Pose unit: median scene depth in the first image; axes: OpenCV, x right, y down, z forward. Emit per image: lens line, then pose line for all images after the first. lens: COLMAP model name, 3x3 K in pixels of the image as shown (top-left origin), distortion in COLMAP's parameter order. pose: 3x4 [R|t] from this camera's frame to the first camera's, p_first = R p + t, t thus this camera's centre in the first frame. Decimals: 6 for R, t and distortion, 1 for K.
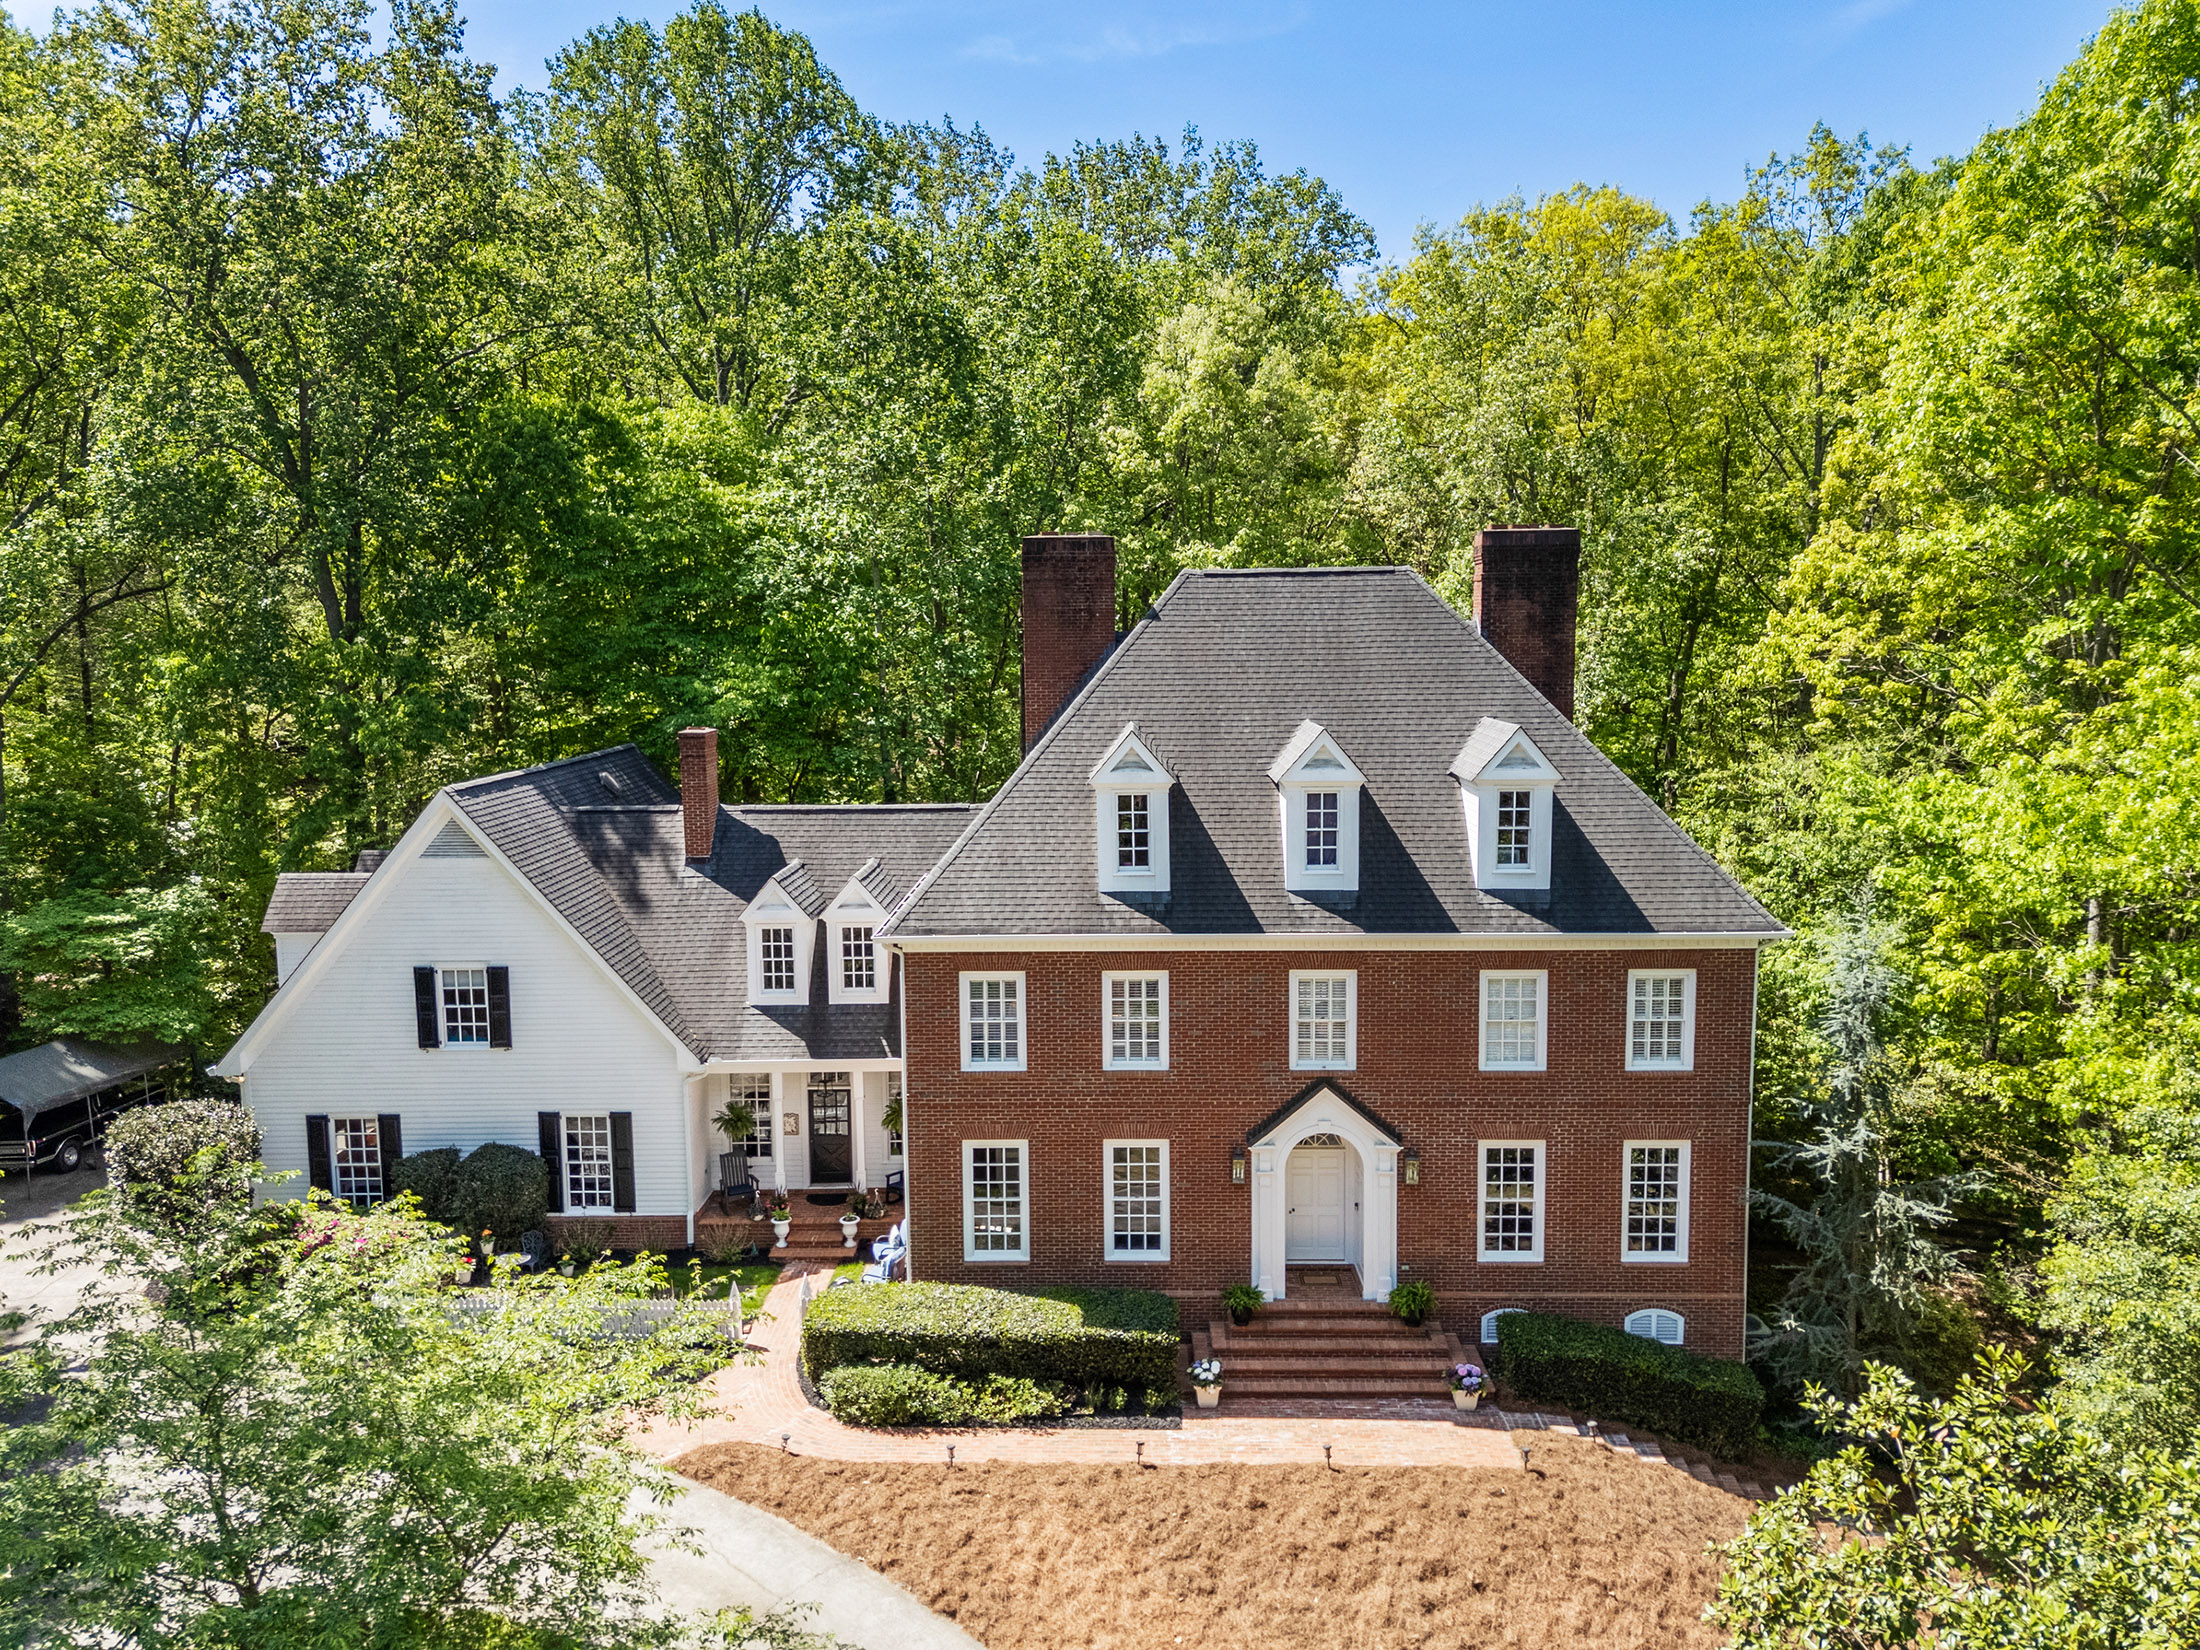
lens RADIAL K [[1633.7, 0, 1069.6], [0, 1633.7, 826.8], [0, 0, 1]] dist [0.096684, -0.171995]
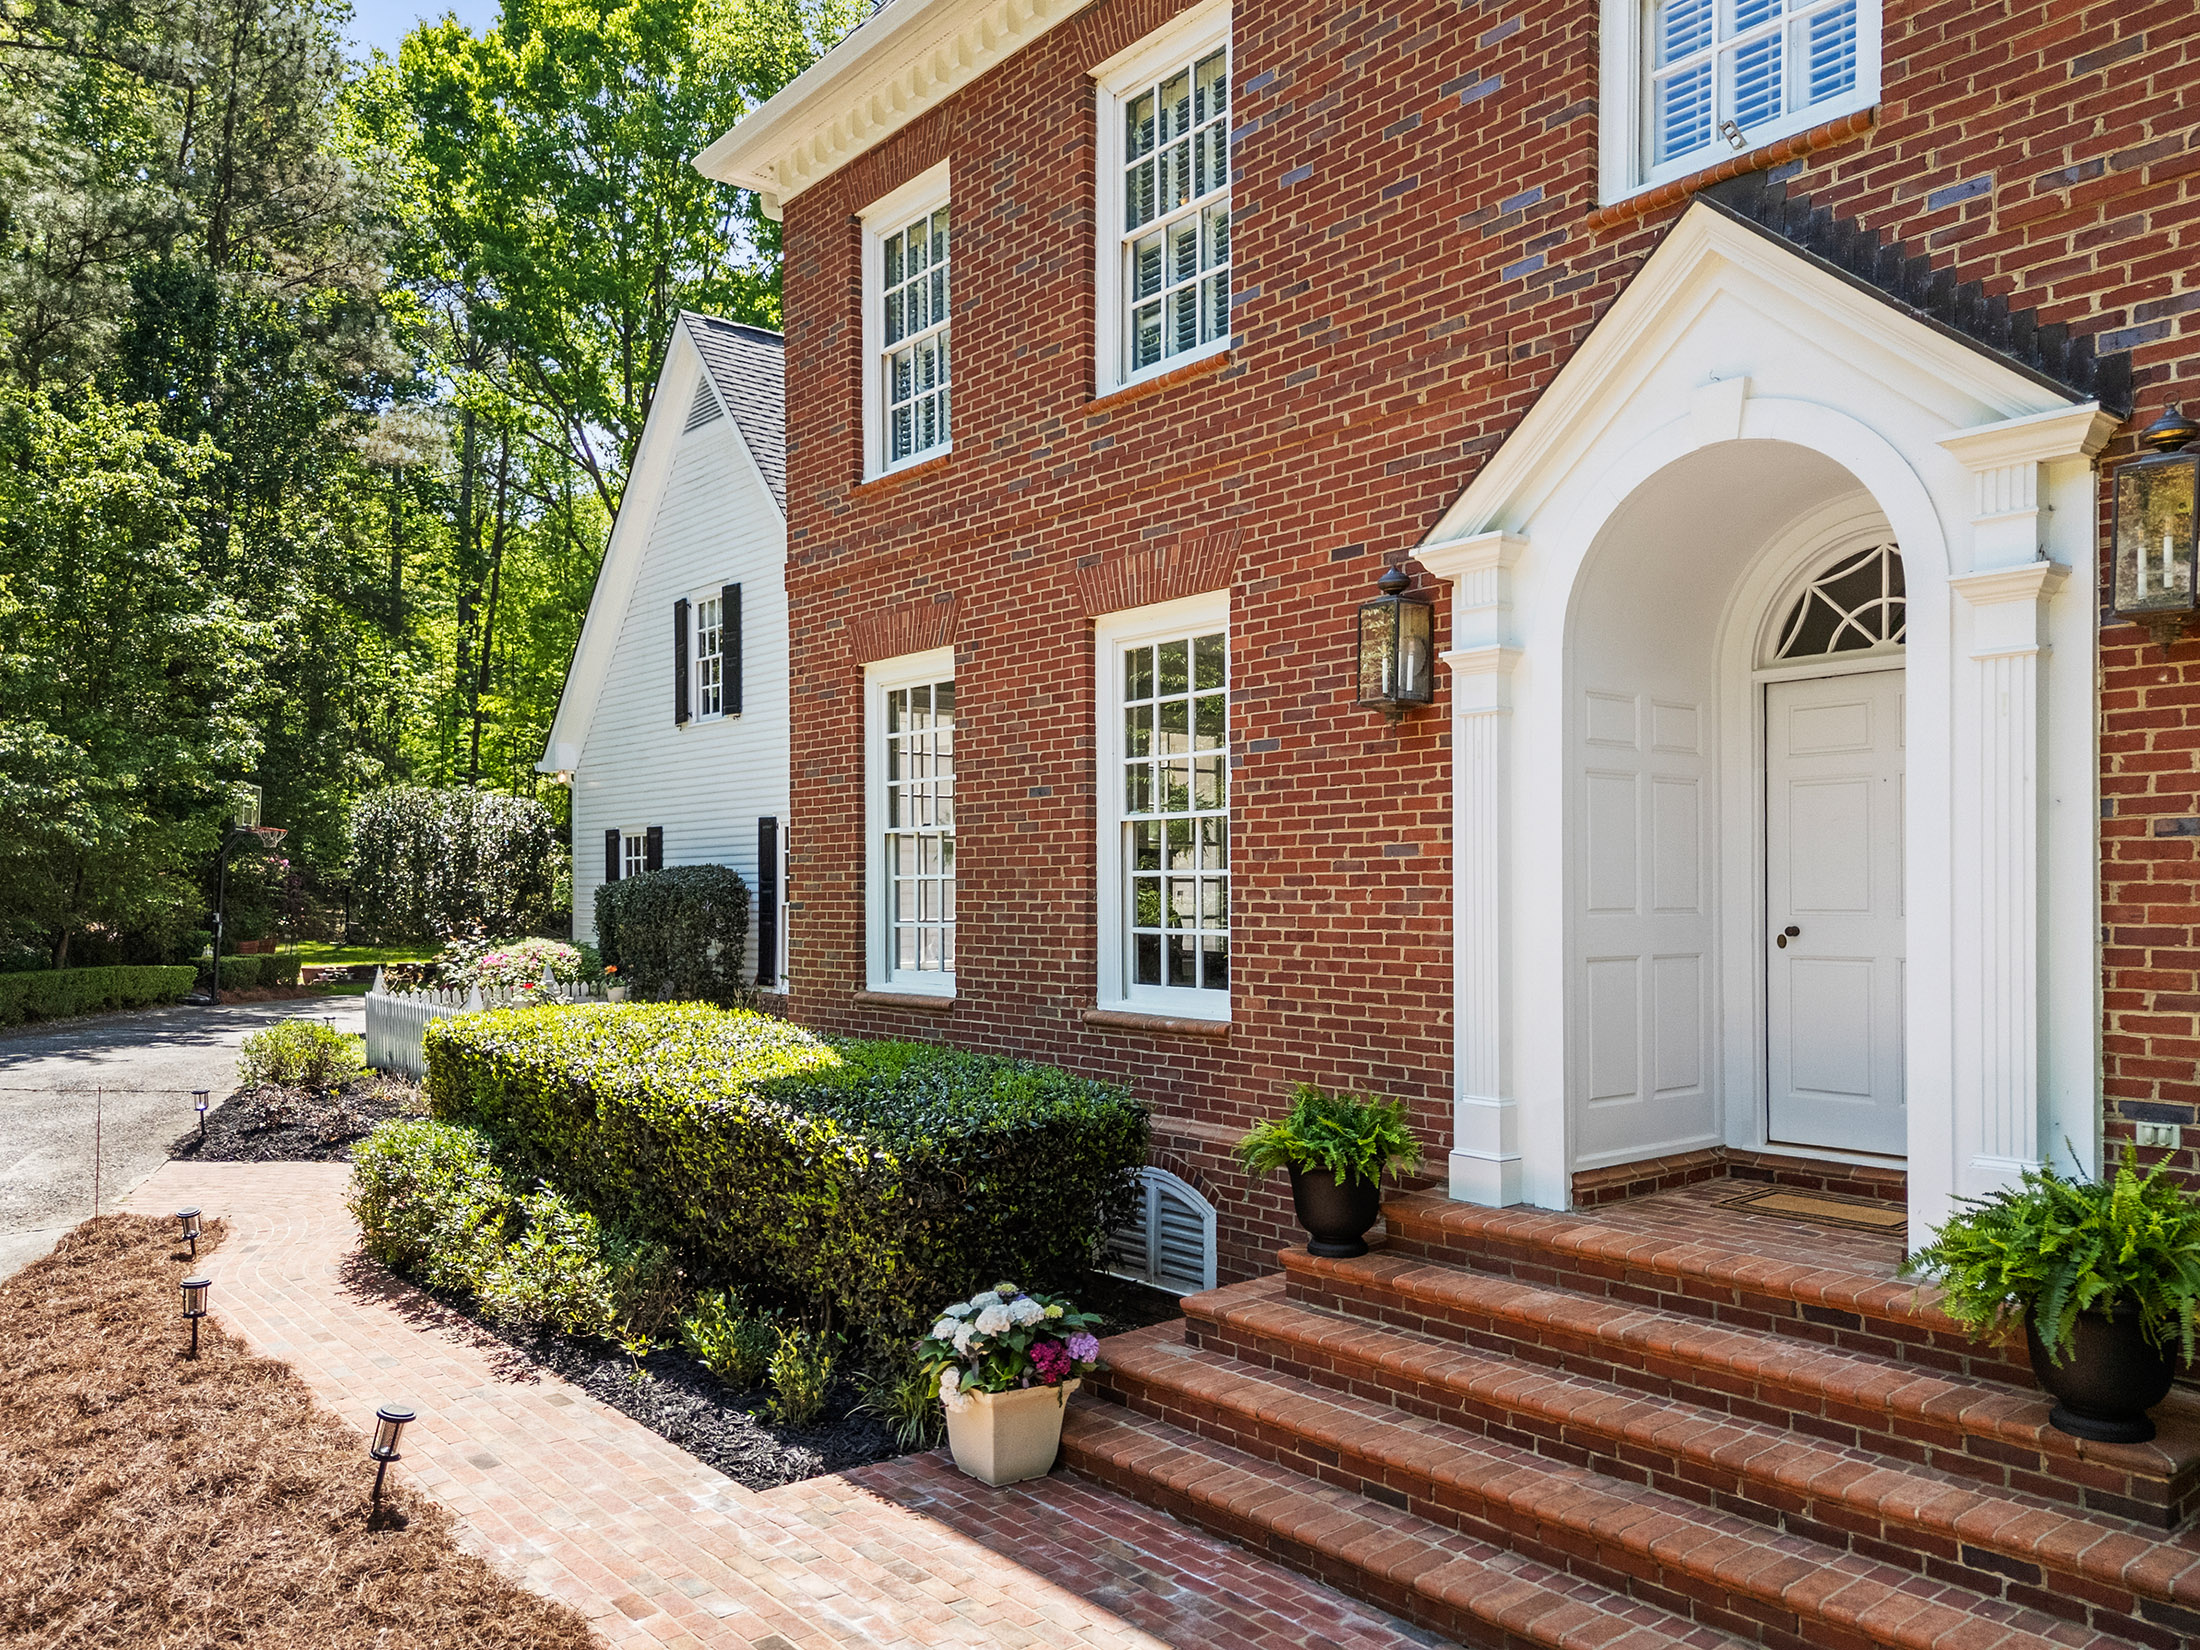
lens RADIAL K [[1629.4, 0, 1107.6], [0, 1629.4, 901.8], [0, 0, 1]] dist [0.043185, -0.001612]
pose [[0.664792, 0.017275, -0.746828, 0.262571], [-0.093365, 0.993815, -0.060121, 0.264786], [0.741171, 0.109696, 0.662294, 0.797869]]
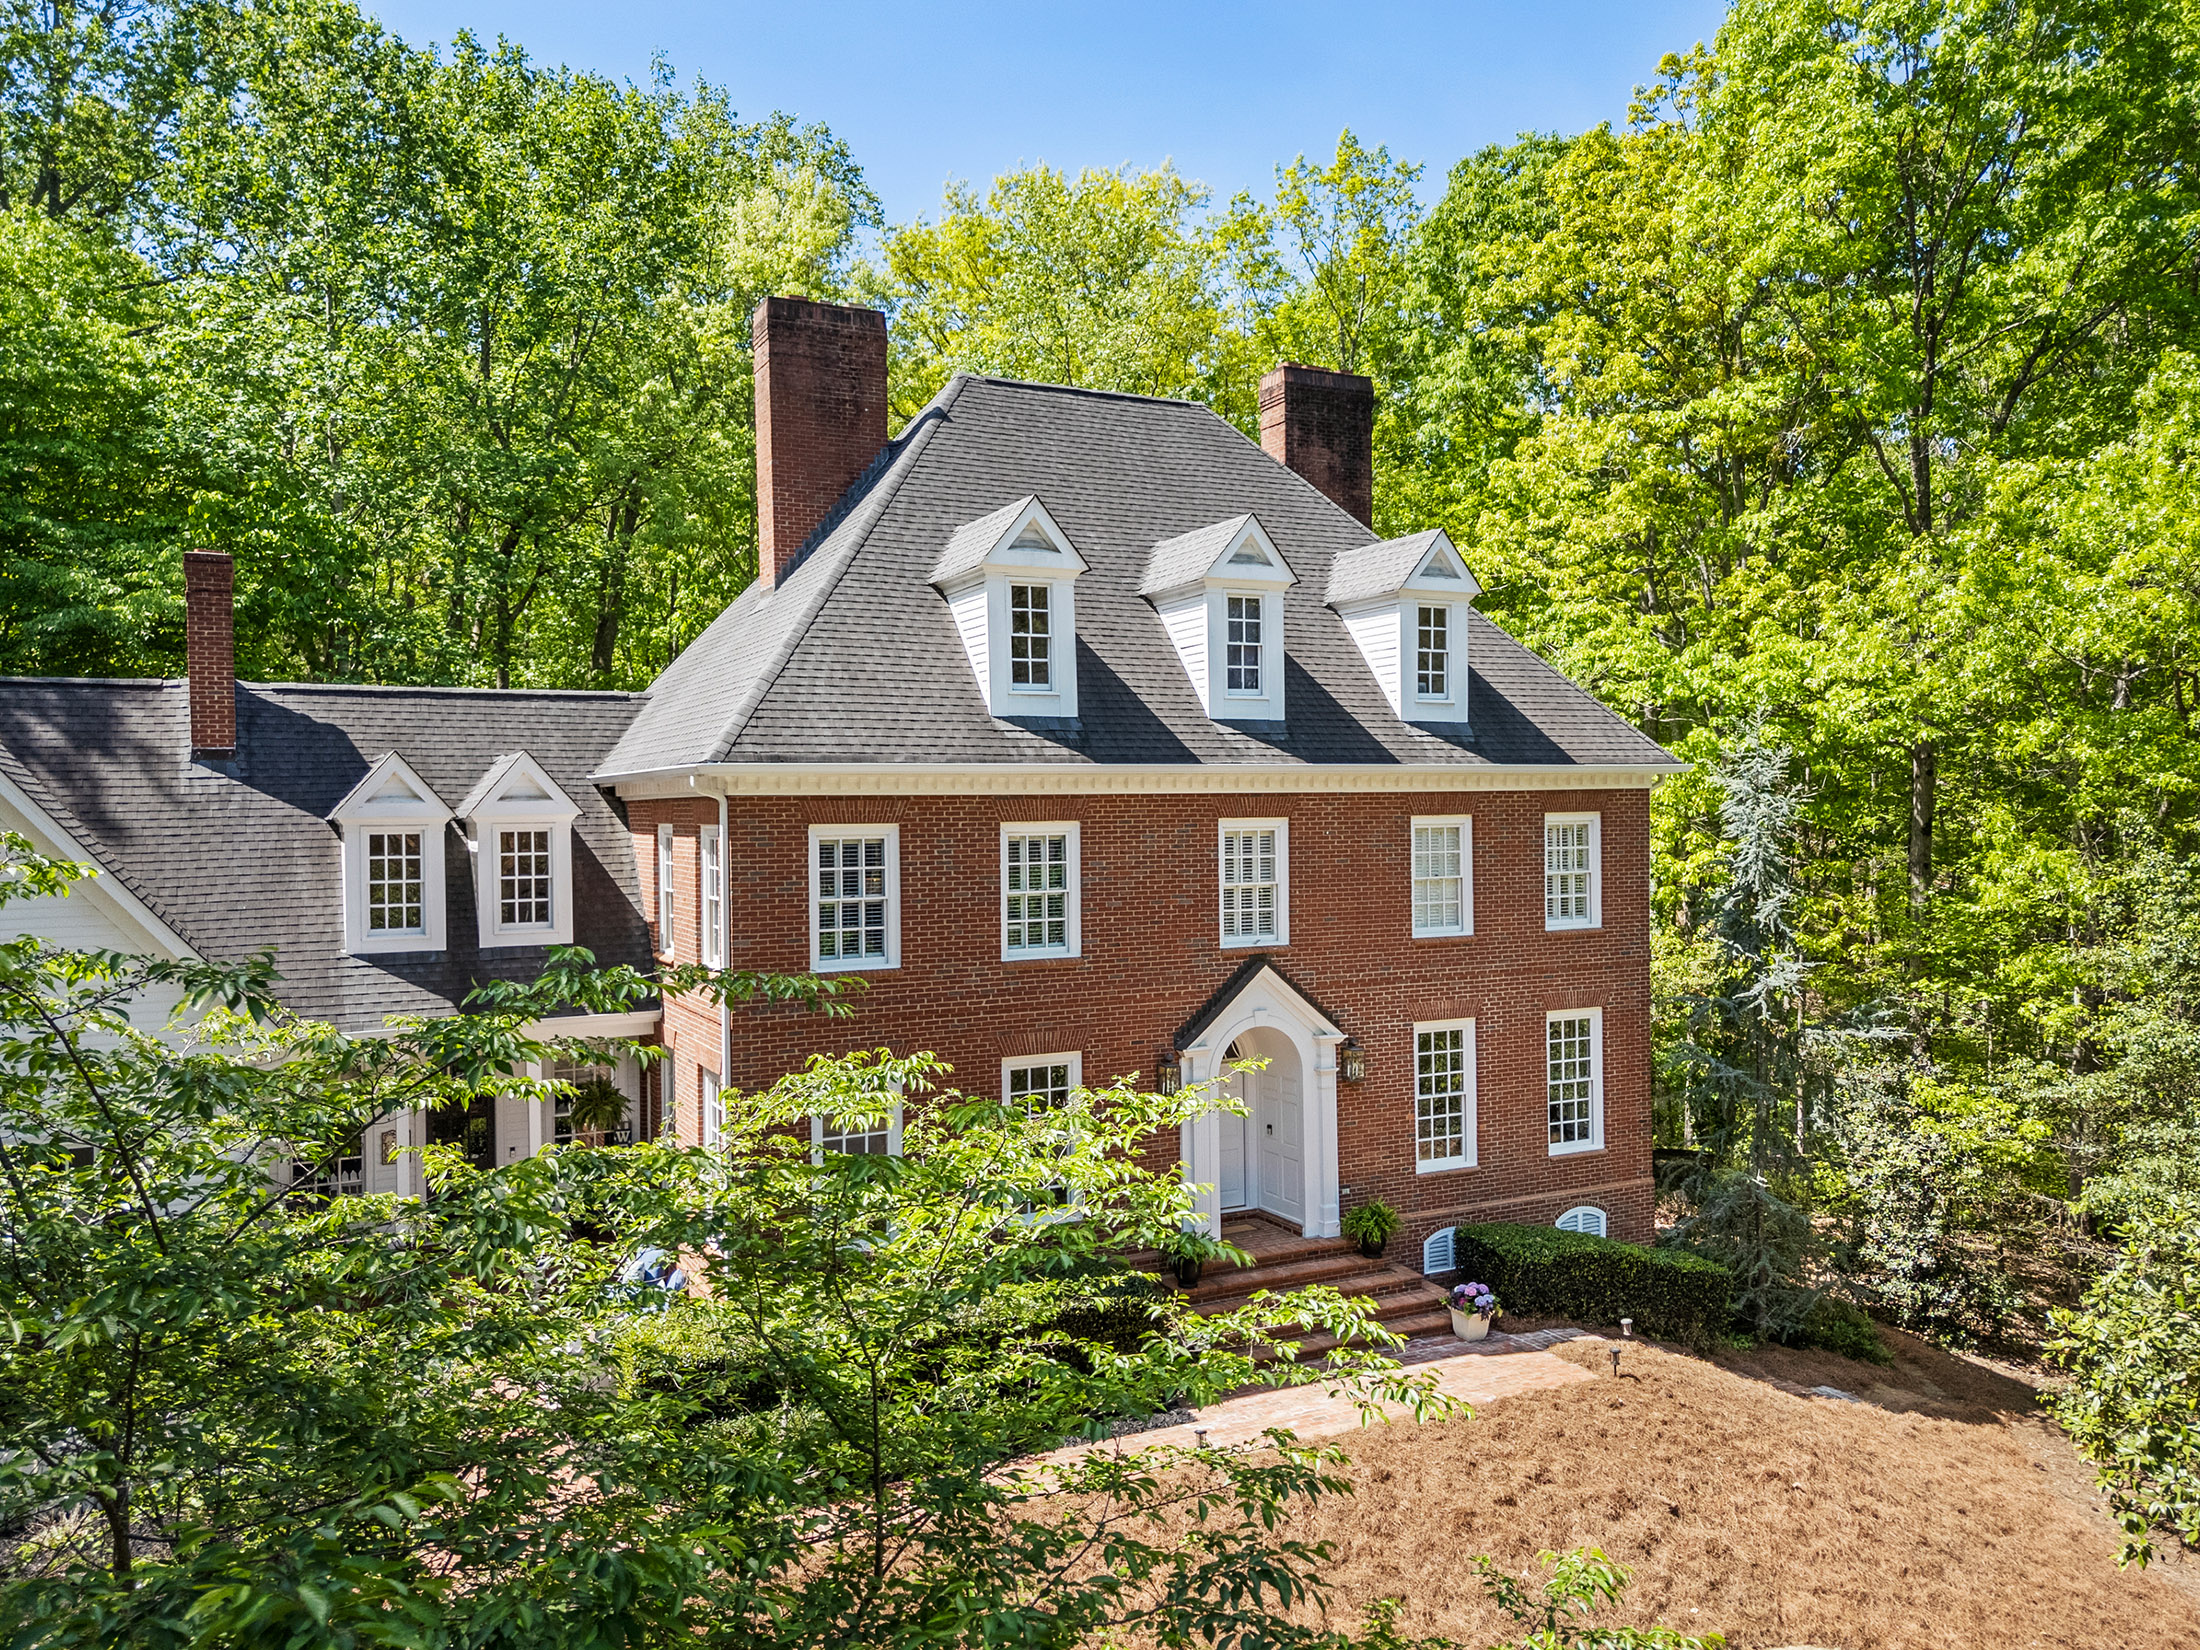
lens RADIAL K [[1633.7, 0, 1069.6], [0, 1633.7, 826.8], [0, 0, 1]] dist [0.096684, -0.171995]
pose [[0.872690, 0.002031, 0.488270, -0.307534], [0.059072, 0.992207, -0.109708, 0.170723], [-0.484688, 0.124585, 0.865769, 0.346978]]
